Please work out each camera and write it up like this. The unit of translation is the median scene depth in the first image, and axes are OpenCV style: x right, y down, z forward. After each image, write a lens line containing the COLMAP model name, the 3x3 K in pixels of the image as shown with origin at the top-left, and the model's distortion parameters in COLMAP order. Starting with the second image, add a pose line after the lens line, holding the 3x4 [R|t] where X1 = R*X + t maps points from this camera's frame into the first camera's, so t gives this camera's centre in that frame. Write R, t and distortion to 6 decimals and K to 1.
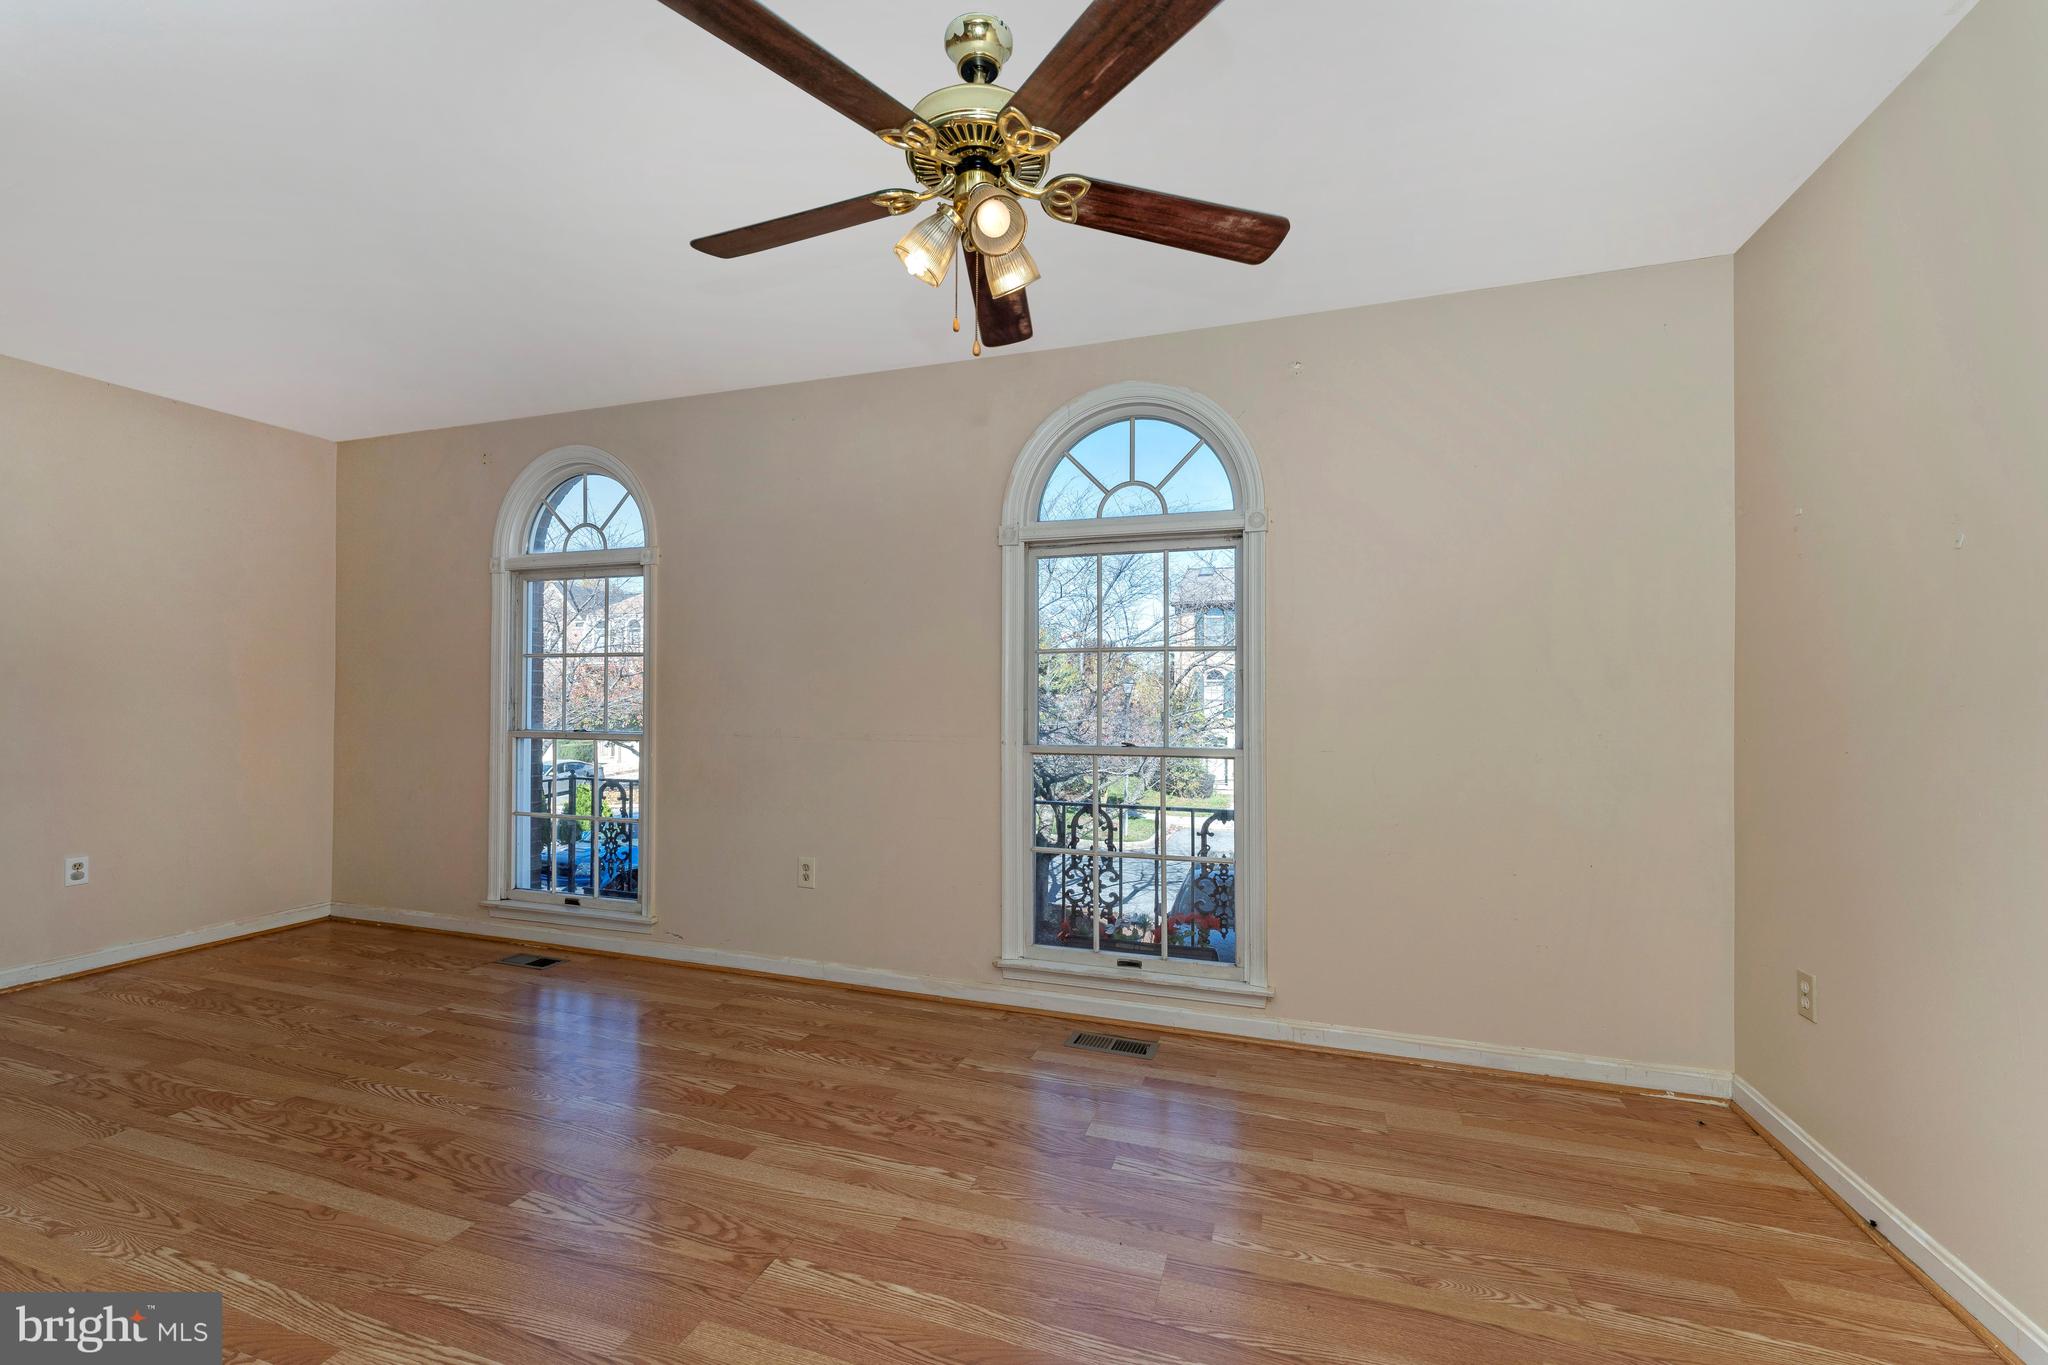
lens RADIAL K [[842.1, 0, 1016.7], [0, 842.1, 710.5], [0, 0, 1]] dist [-0.004535, -0.000712]
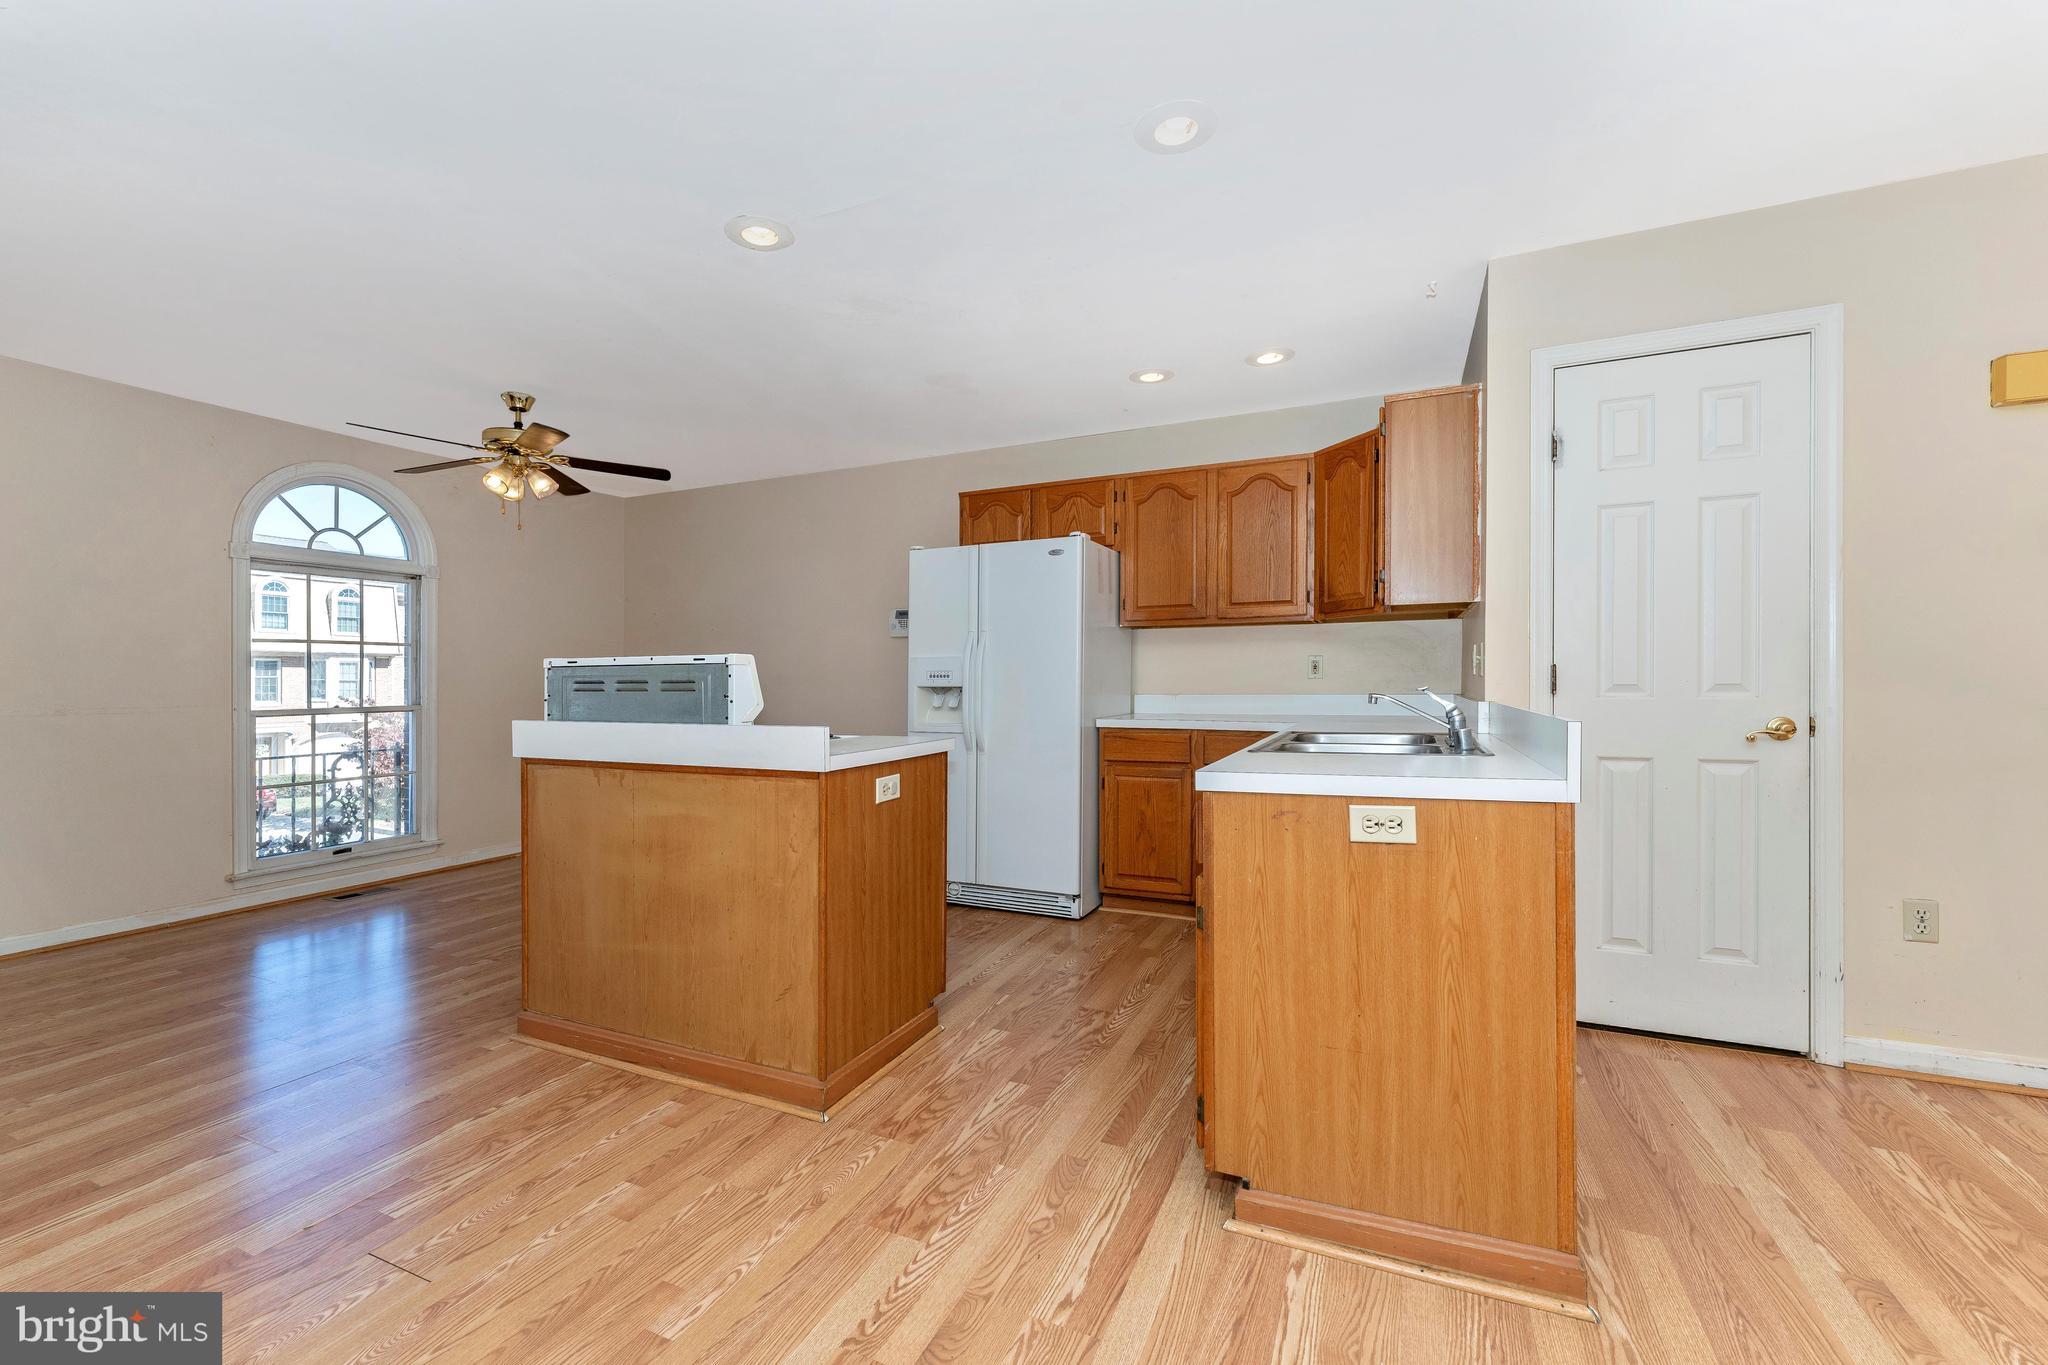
lens RADIAL K [[823.2, 0, 1034.5], [0, 823.2, 674.7], [0, 0, 1]] dist [0.004428, -0.000845]
pose [[0.112623, -0.000572, 0.993638, -1.068439], [0.020644, 0.999785, -0.001765, 0.012312], [-0.993423, 0.020711, 0.112611, -0.348408]]
